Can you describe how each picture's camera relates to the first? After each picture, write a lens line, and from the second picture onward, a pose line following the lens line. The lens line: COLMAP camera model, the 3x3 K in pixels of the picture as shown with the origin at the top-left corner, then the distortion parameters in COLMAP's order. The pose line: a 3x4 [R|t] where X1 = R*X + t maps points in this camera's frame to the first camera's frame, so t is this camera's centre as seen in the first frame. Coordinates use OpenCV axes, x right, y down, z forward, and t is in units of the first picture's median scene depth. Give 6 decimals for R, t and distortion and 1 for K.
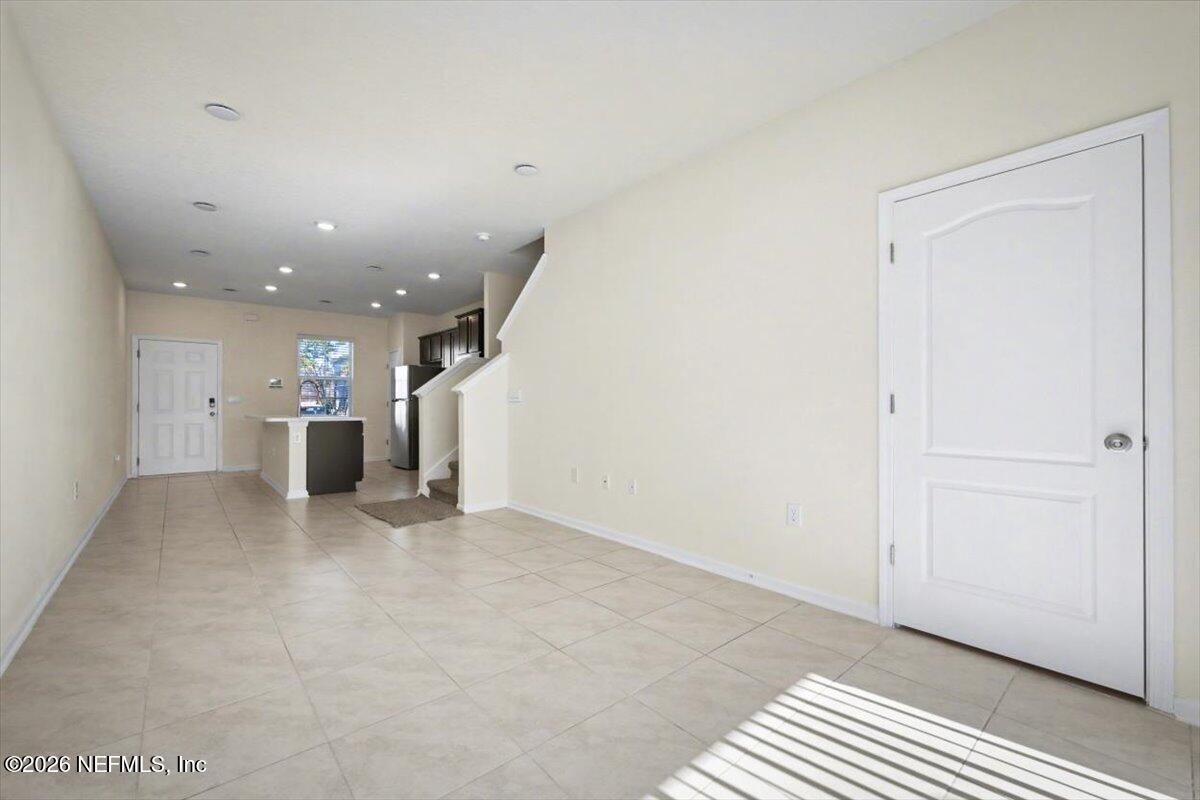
lens RADIAL K [[493.8, 0, 585.8], [0, 493.8, 402.5], [0, 0, 1]] dist [0.021051, -0.000140]
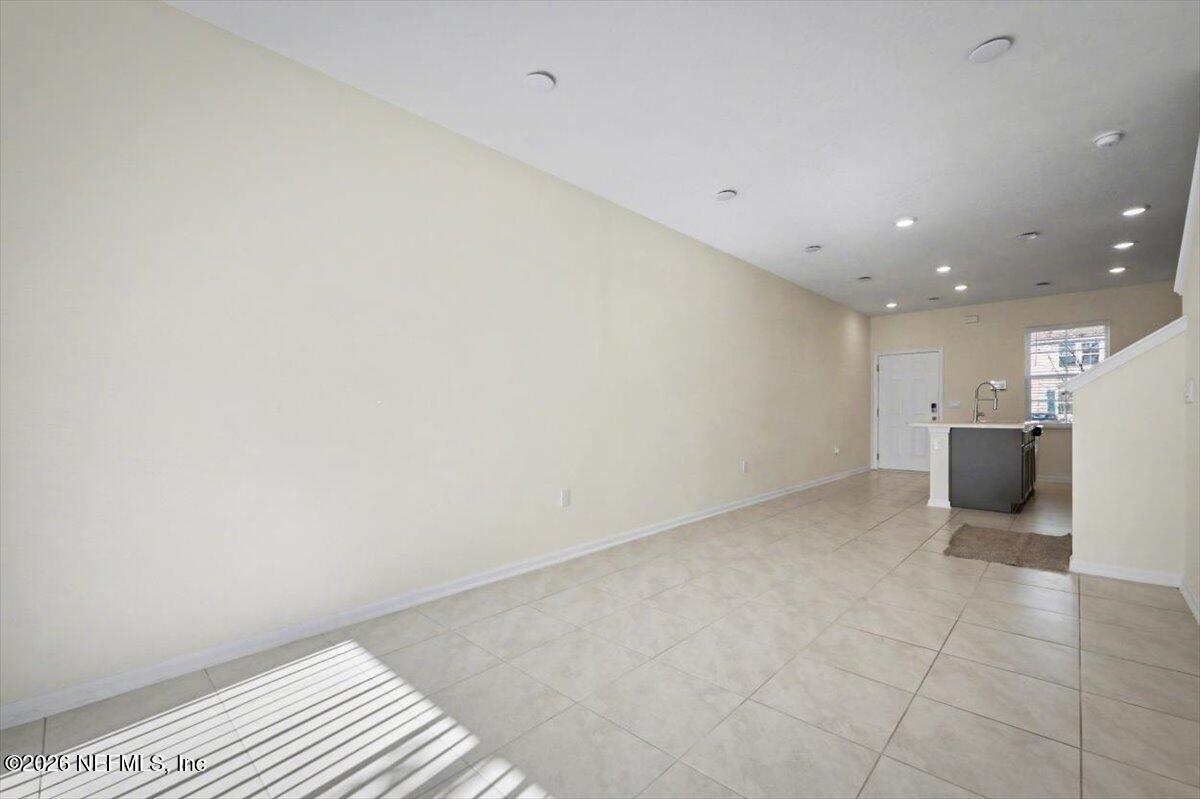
lens RADIAL K [[495.8, 0, 602.9], [0, 495.8, 407.0], [0, 0, 1]] dist [0.000050, 0.000258]
pose [[0.121533, -0.010889, -0.992528, 0.222165], [0.010064, 0.999902, -0.009738, 0.002081], [0.992536, -0.008806, 0.121631, 0.192251]]
